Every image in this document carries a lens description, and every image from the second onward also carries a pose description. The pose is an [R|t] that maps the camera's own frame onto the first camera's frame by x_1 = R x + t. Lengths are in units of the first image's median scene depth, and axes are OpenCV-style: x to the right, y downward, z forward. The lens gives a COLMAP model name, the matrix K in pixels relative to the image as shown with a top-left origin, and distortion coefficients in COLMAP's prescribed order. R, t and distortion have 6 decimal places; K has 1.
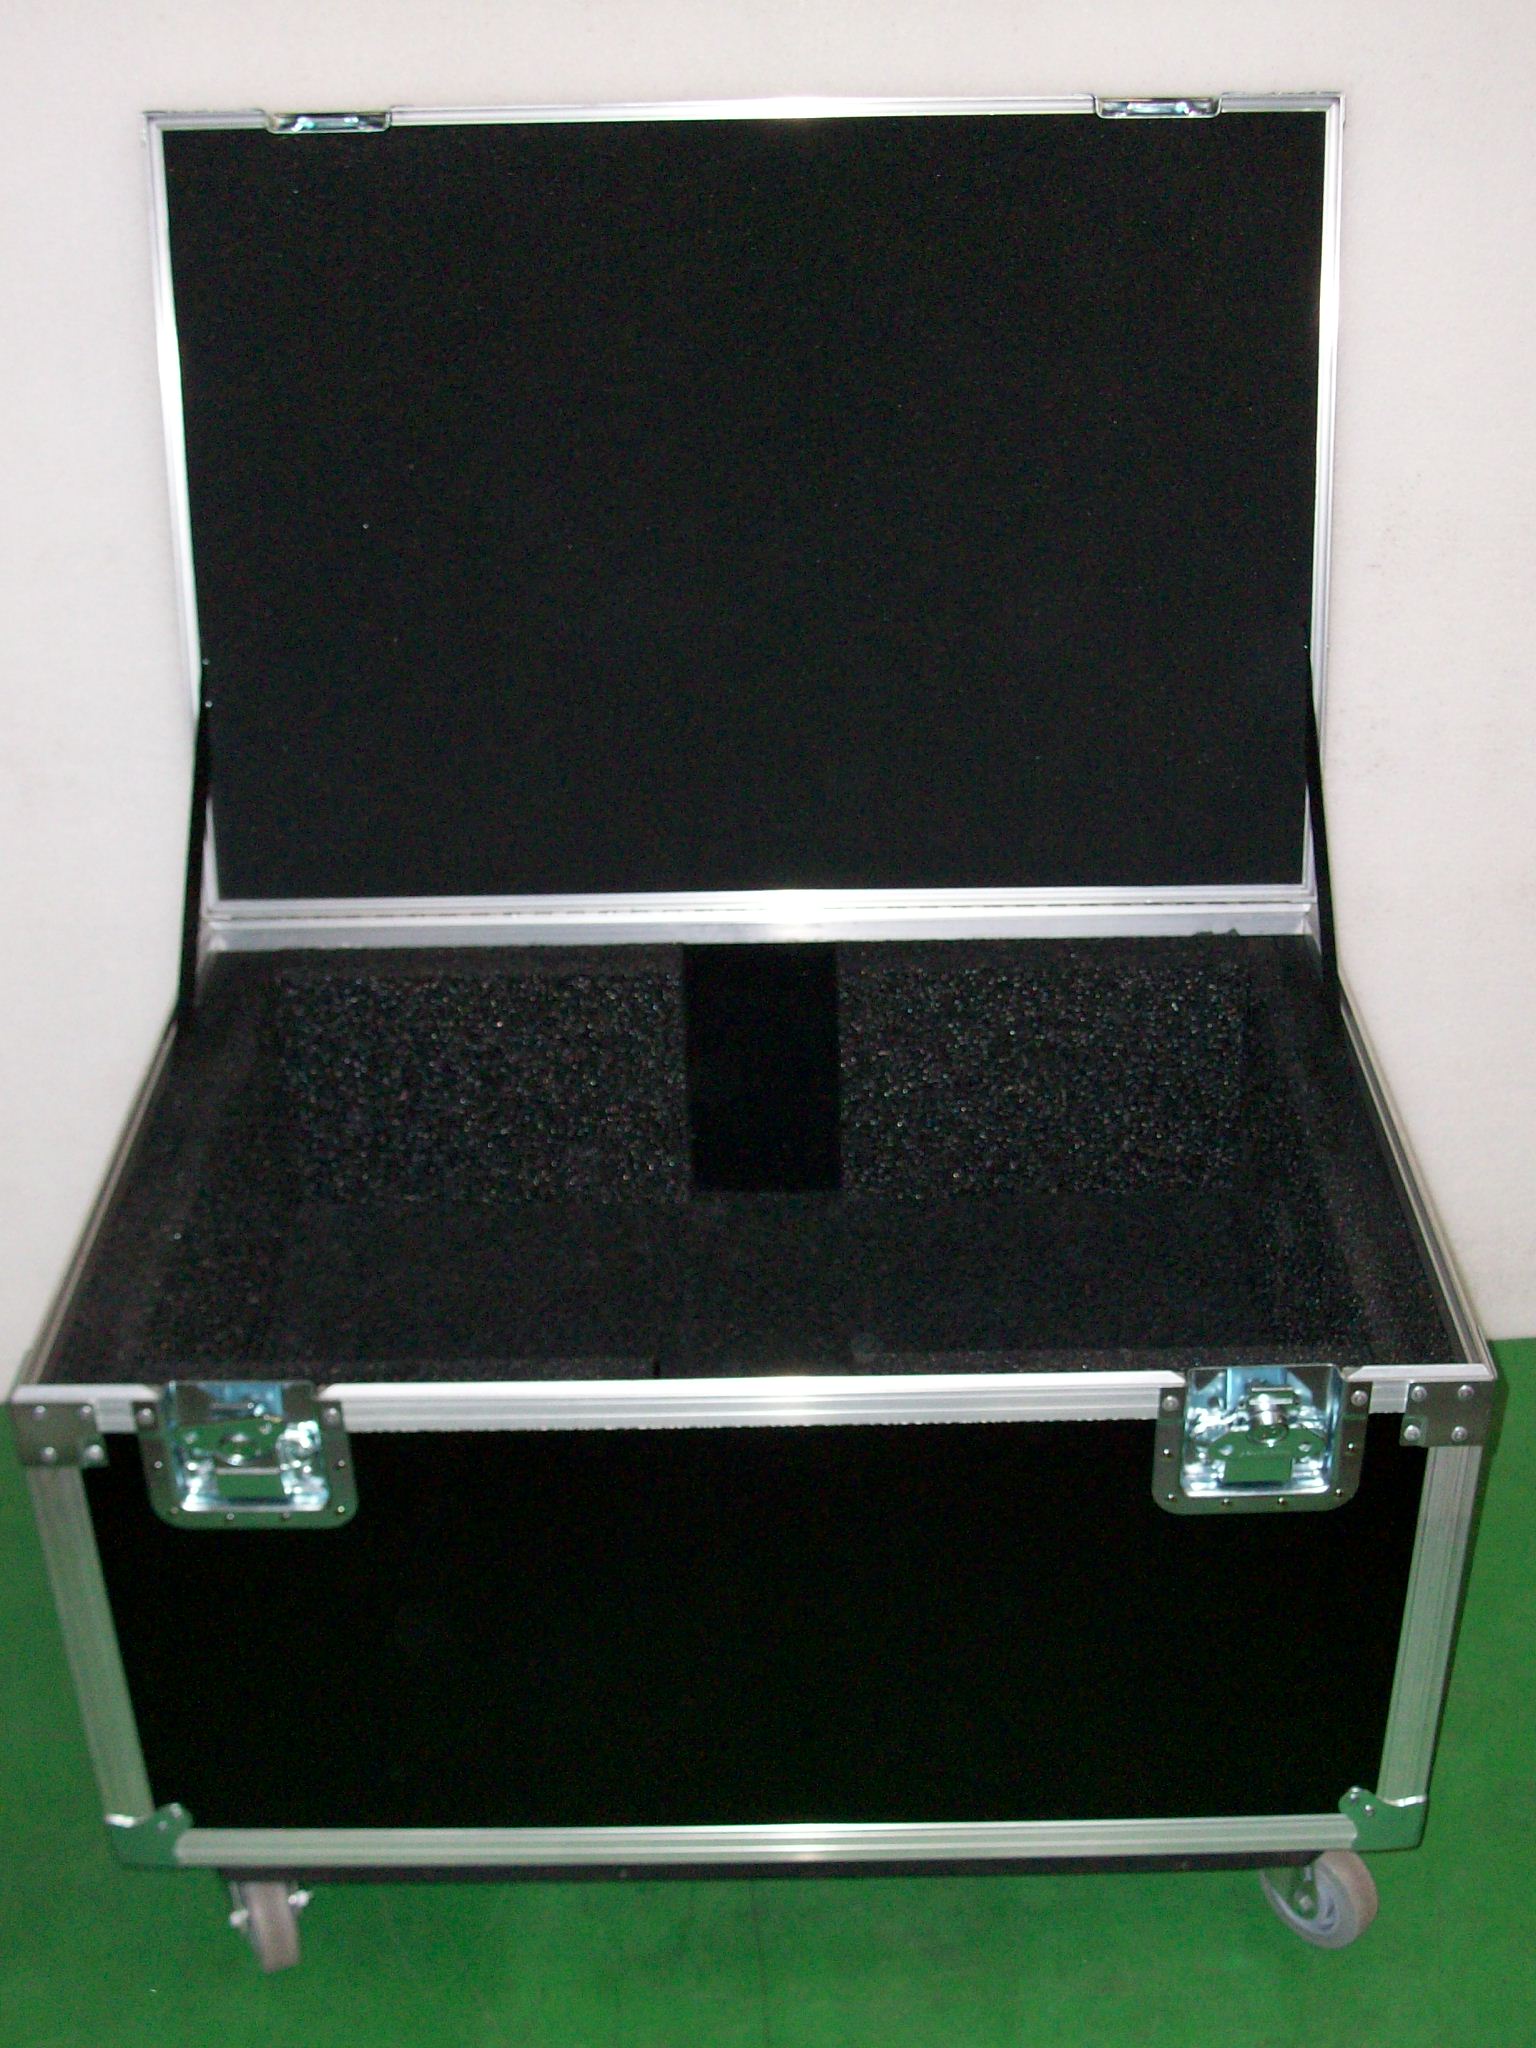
lens RADIAL K [[2551.4, 0, 768.0], [0, 2551.4, 1024.0], [0, 0, 1]] dist [-0.028960, -0.073732]
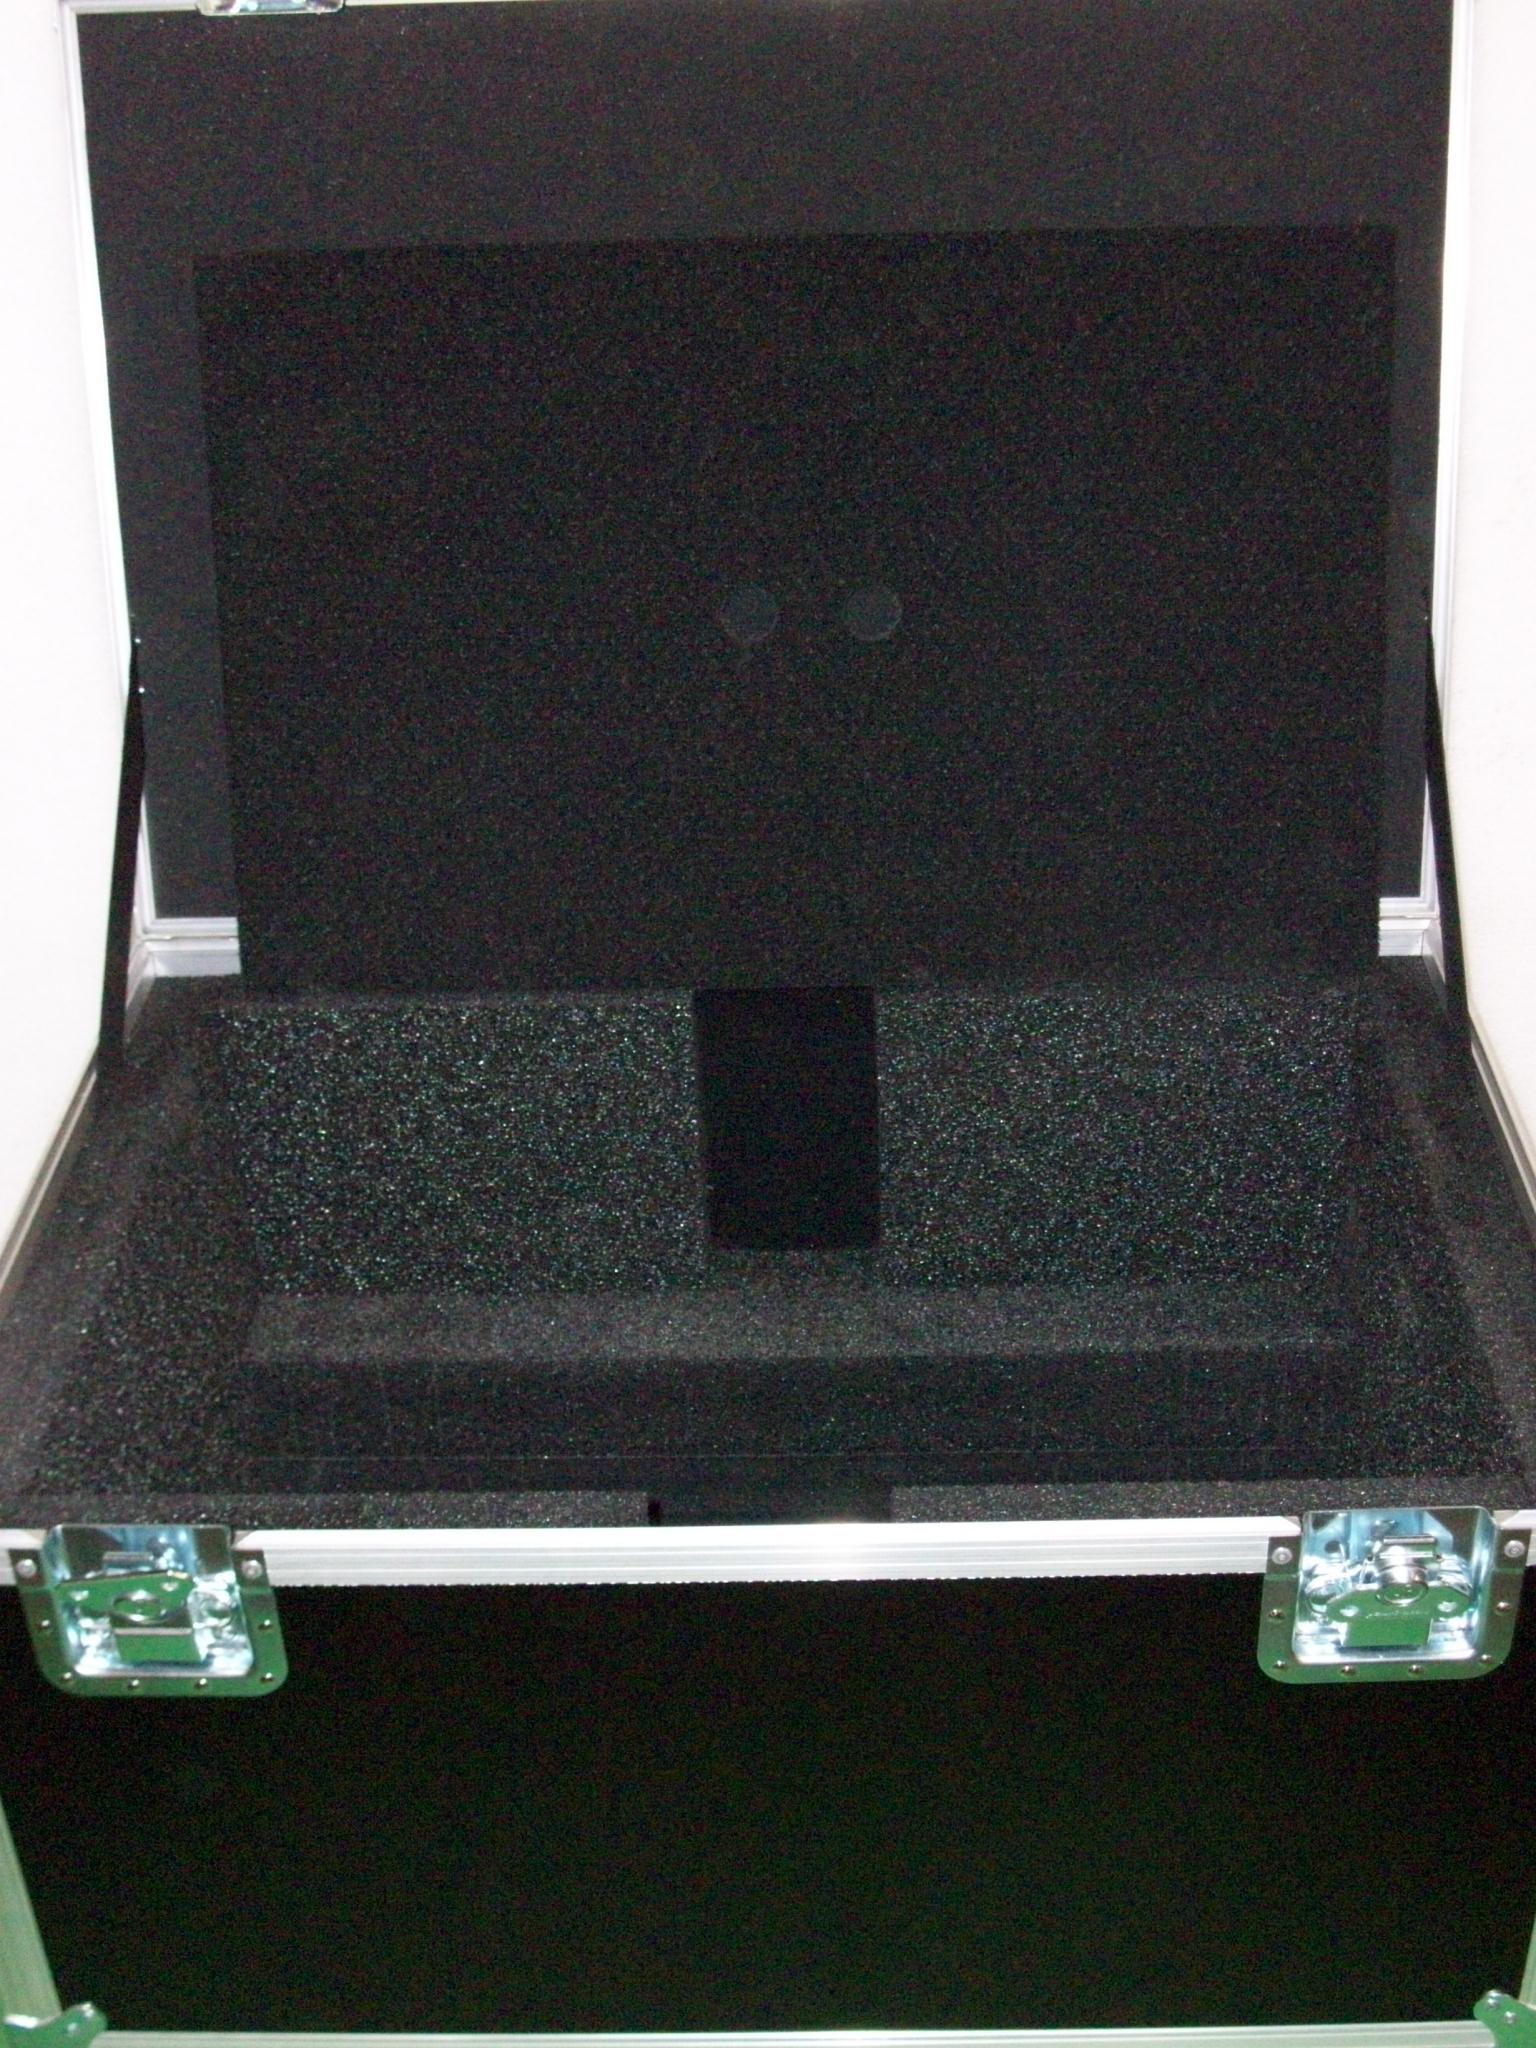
lens RADIAL K [[2551.4, 0, 768.0], [0, 2551.4, 1024.0], [0, 0, 1]] dist [-0.028960, -0.073732]
pose [[0.999812, -0.000489, -0.019372, 0.009806], [0.000744, 0.999913, 0.013146, -0.030406], [0.019364, -0.013158, 0.999726, 0.183749]]
